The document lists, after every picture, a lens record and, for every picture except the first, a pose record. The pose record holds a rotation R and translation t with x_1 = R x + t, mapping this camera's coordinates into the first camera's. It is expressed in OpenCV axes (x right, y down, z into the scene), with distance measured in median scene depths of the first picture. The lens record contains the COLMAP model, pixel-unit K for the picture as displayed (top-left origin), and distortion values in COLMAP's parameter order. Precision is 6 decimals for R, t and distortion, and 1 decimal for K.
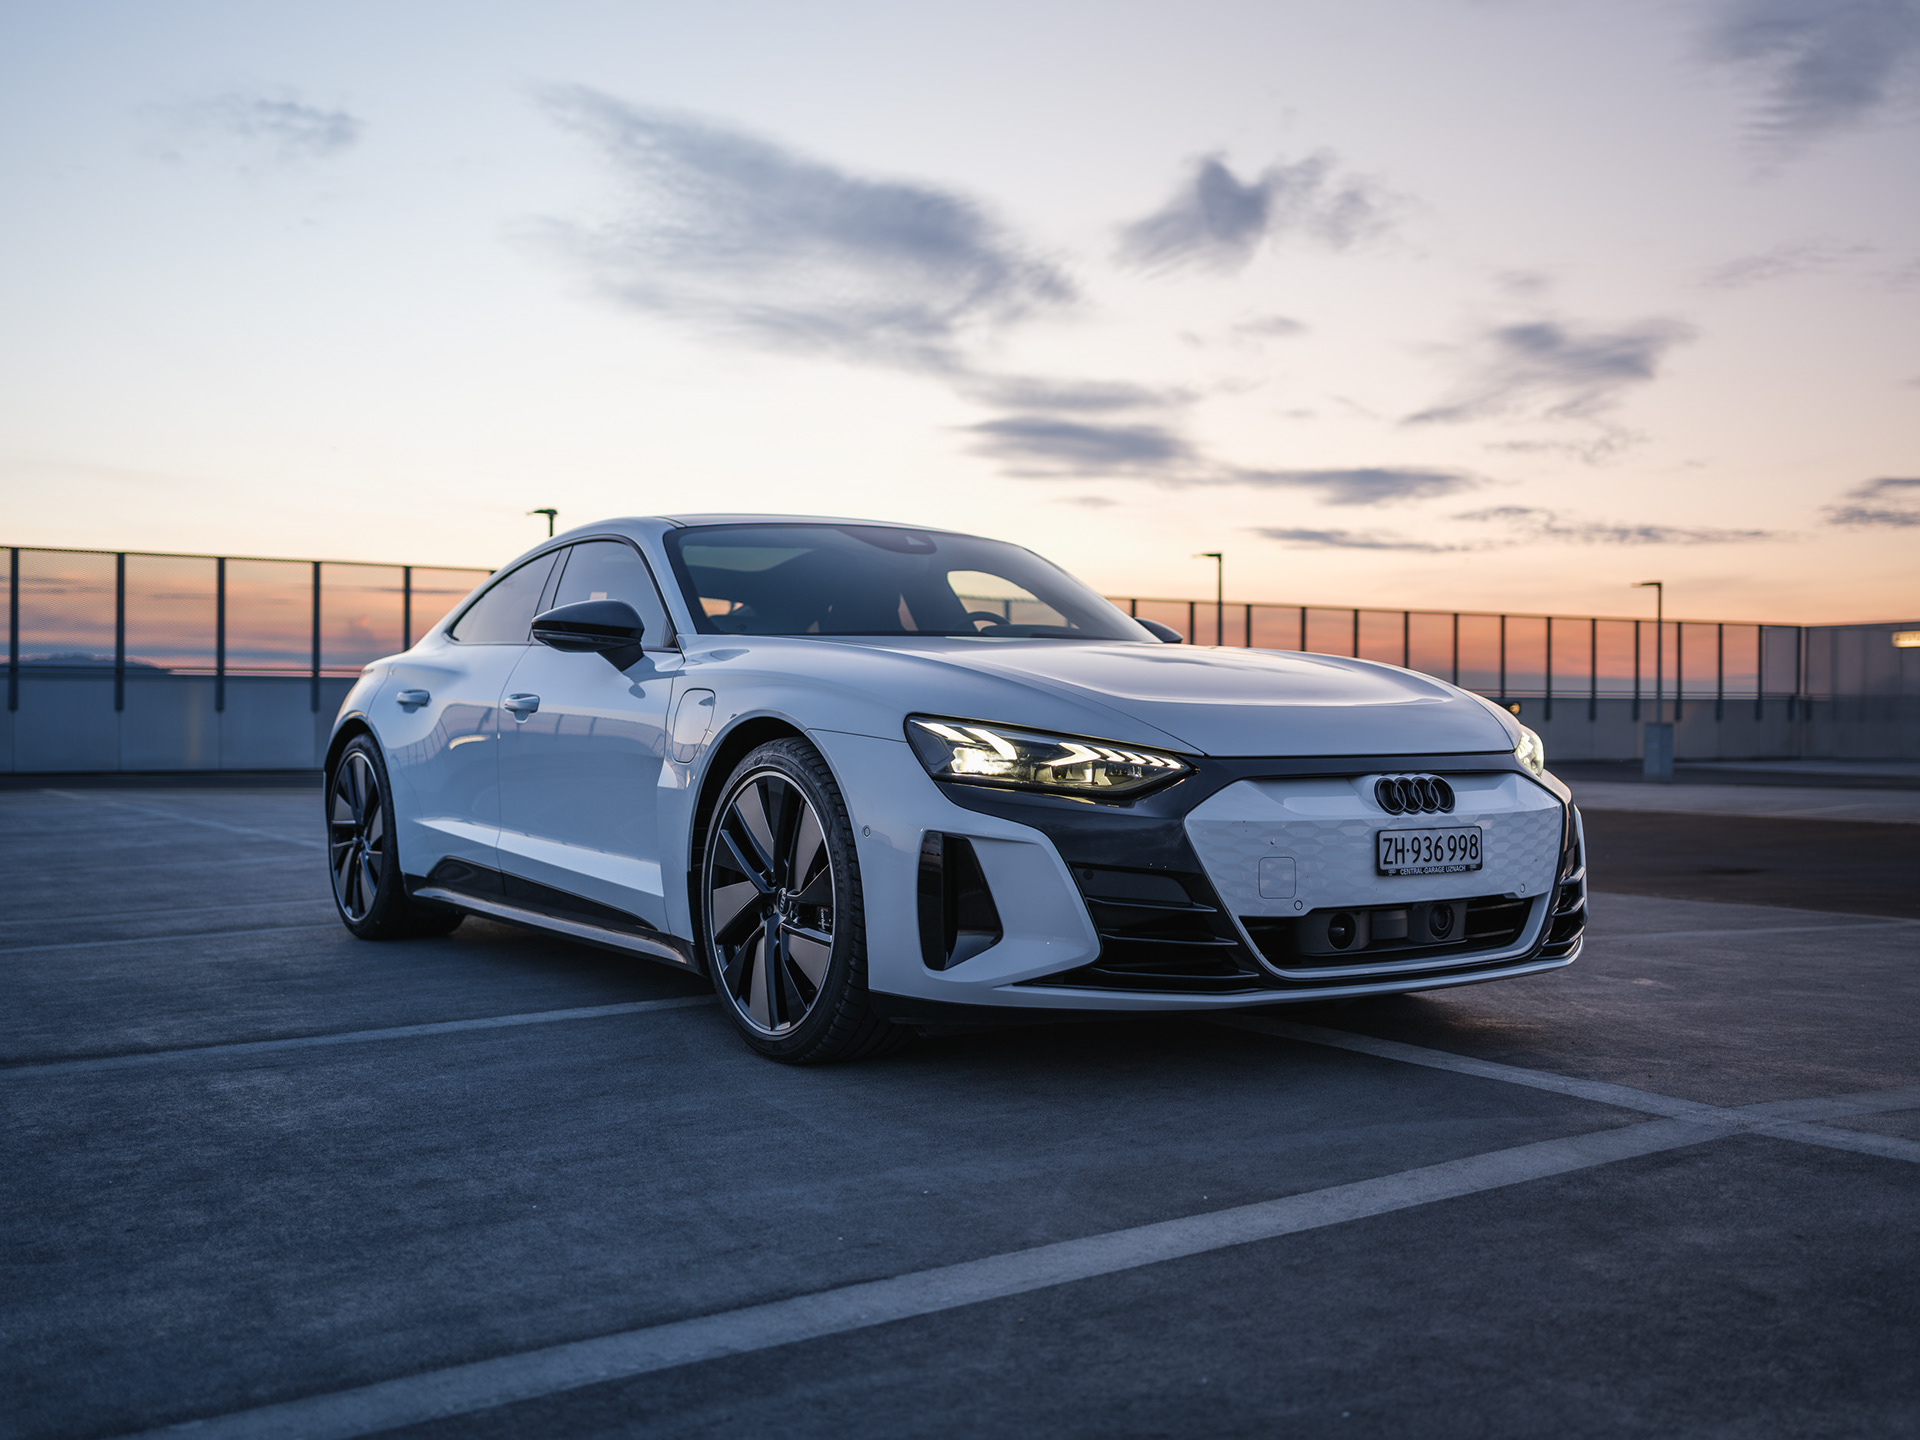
lens RADIAL K [[1993.6, 0, 962.9], [0, 1993.6, 729.8], [0, 0, 1]] dist [-0.000315, 0.000000]
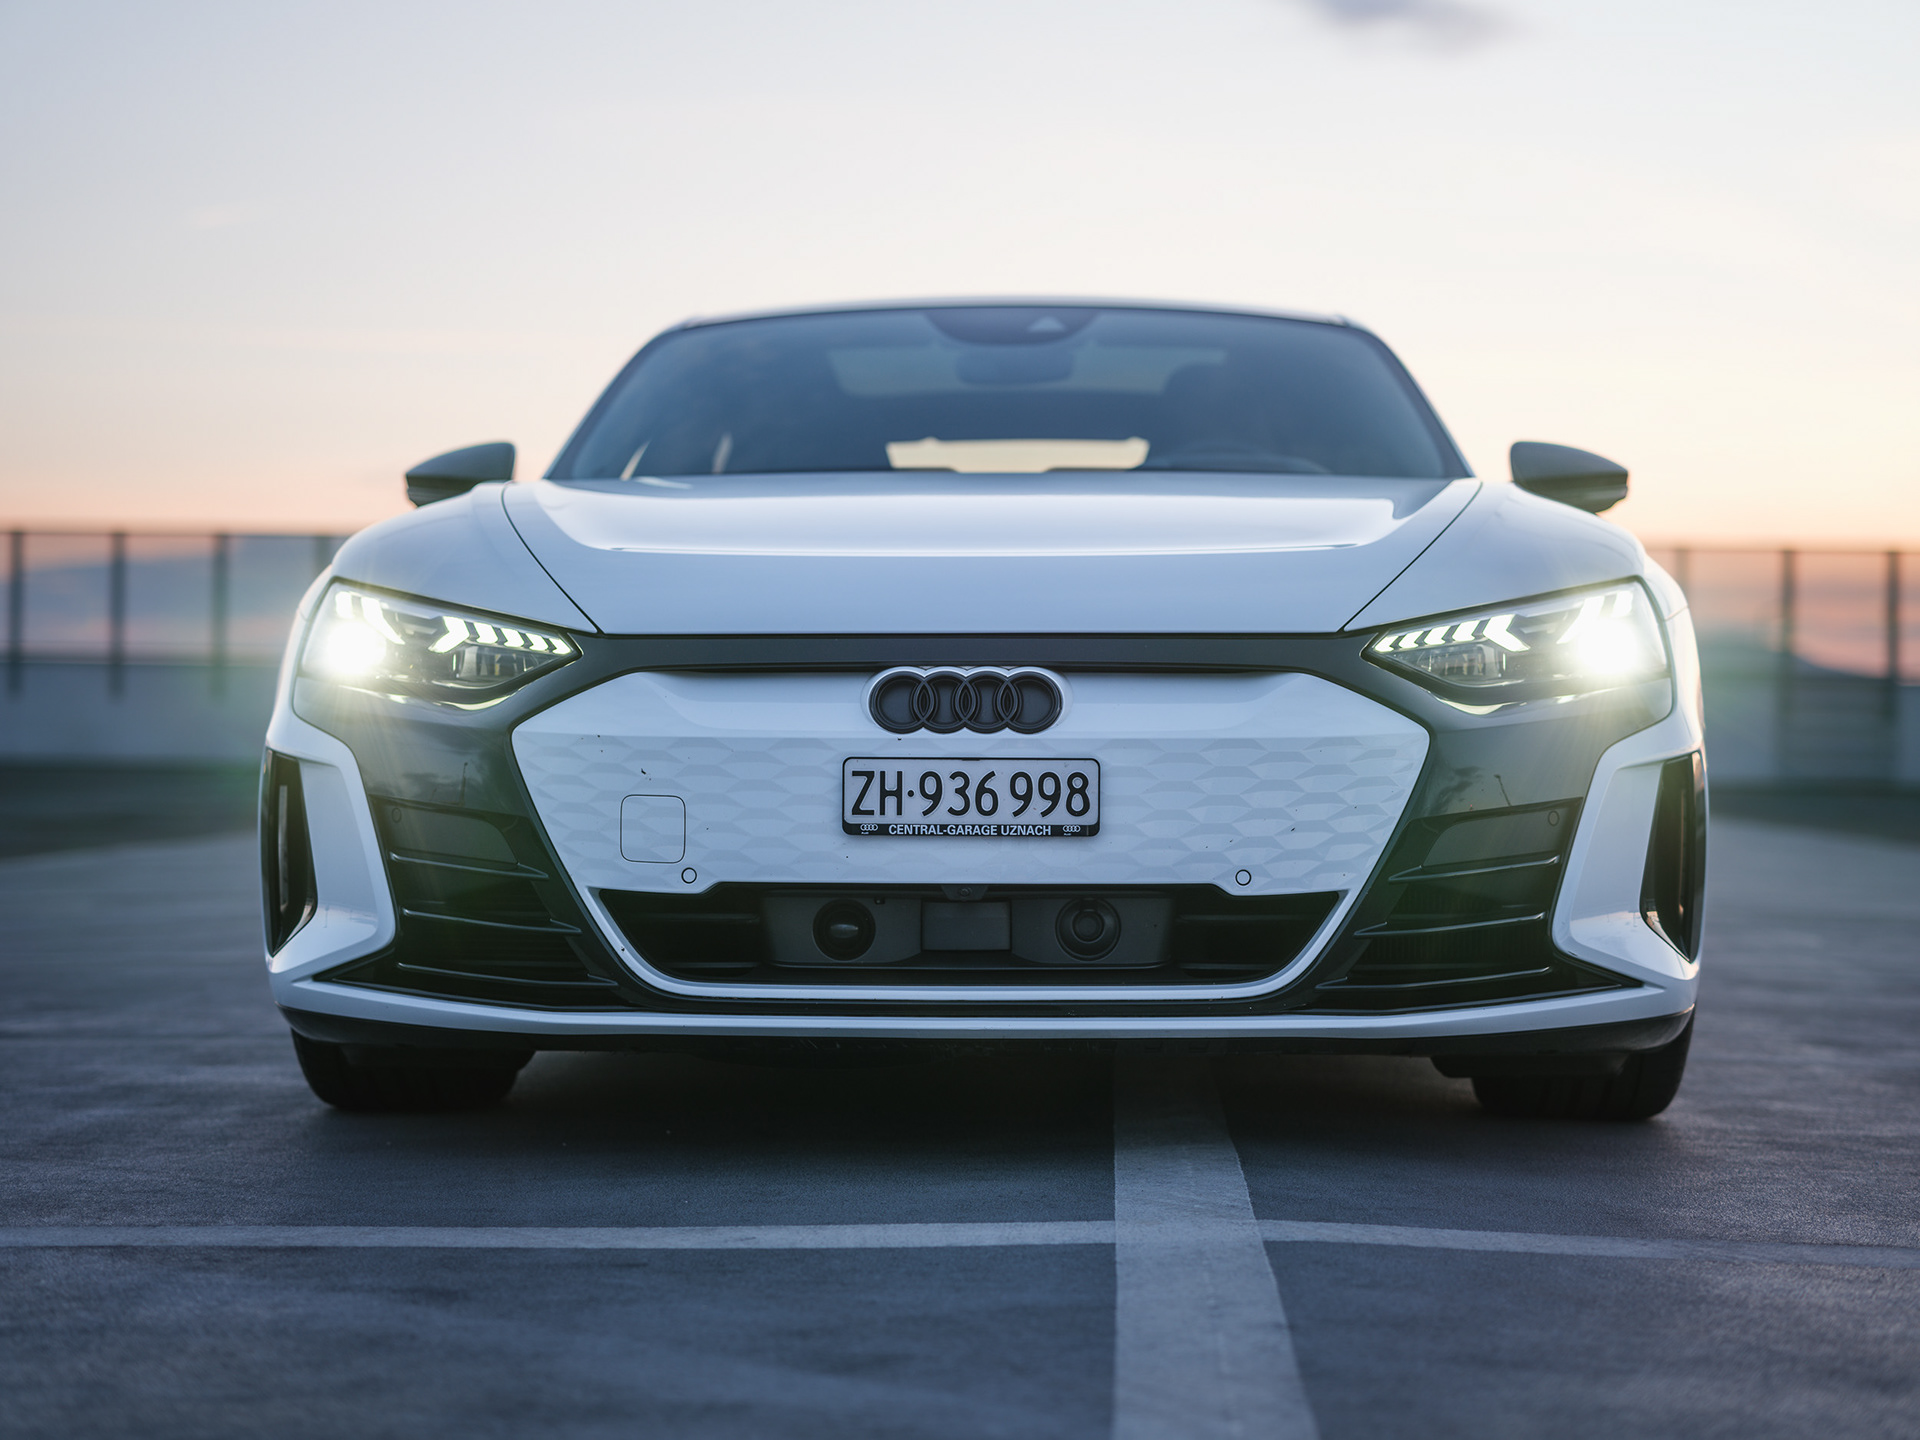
lens RADIAL K [[3638.3, 0, 955.3], [0, 3638.3, 706.0], [0, 0, 1]] dist [0.000589, 0.000000]
pose [[0.798023, -0.000774, -0.602627, 0.875678], [-0.006604, 0.999928, -0.010030, 0.045287], [0.602591, 0.011984, 0.797960, 0.153250]]
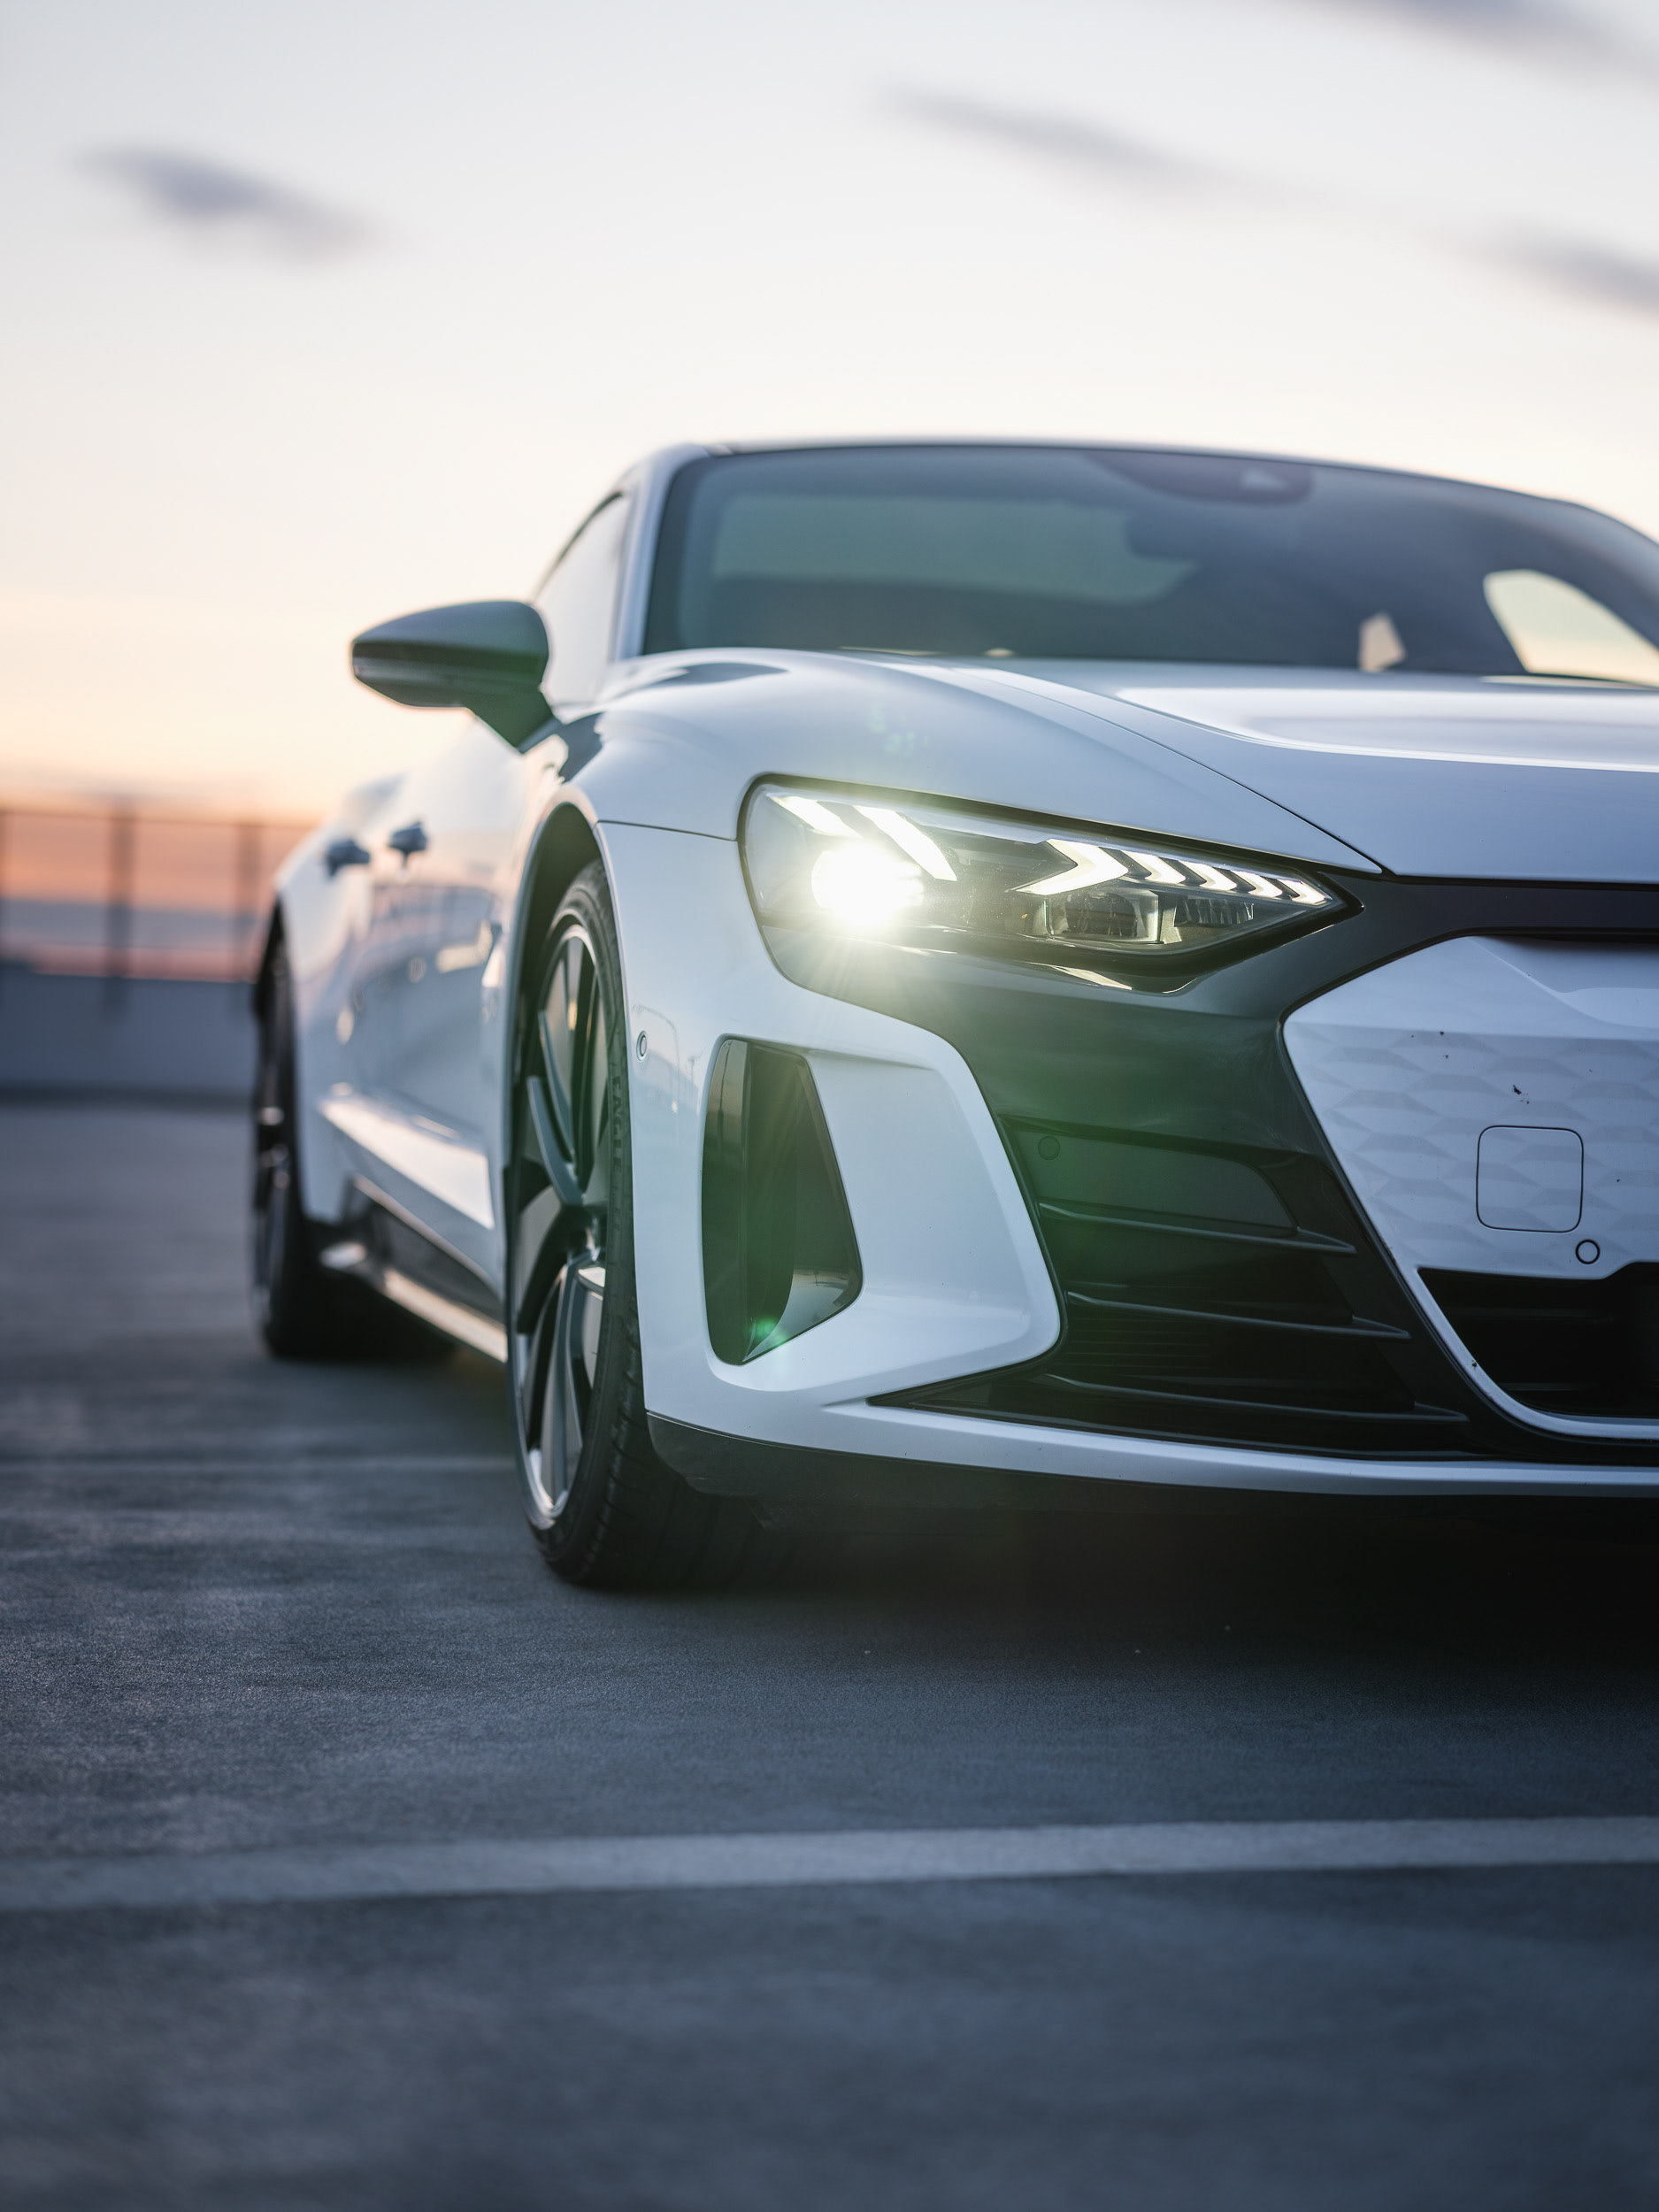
lens RADIAL K [[4191.6, 0, 830.0], [0, 4191.6, 1106.3], [0, 0, 1]] dist [0.000589, 0.000000]
pose [[0.931896, 0.032916, -0.361230, 0.317123], [-0.033557, 0.999427, 0.004499, 0.058479], [0.361171, 0.007929, 0.932466, 0.162848]]
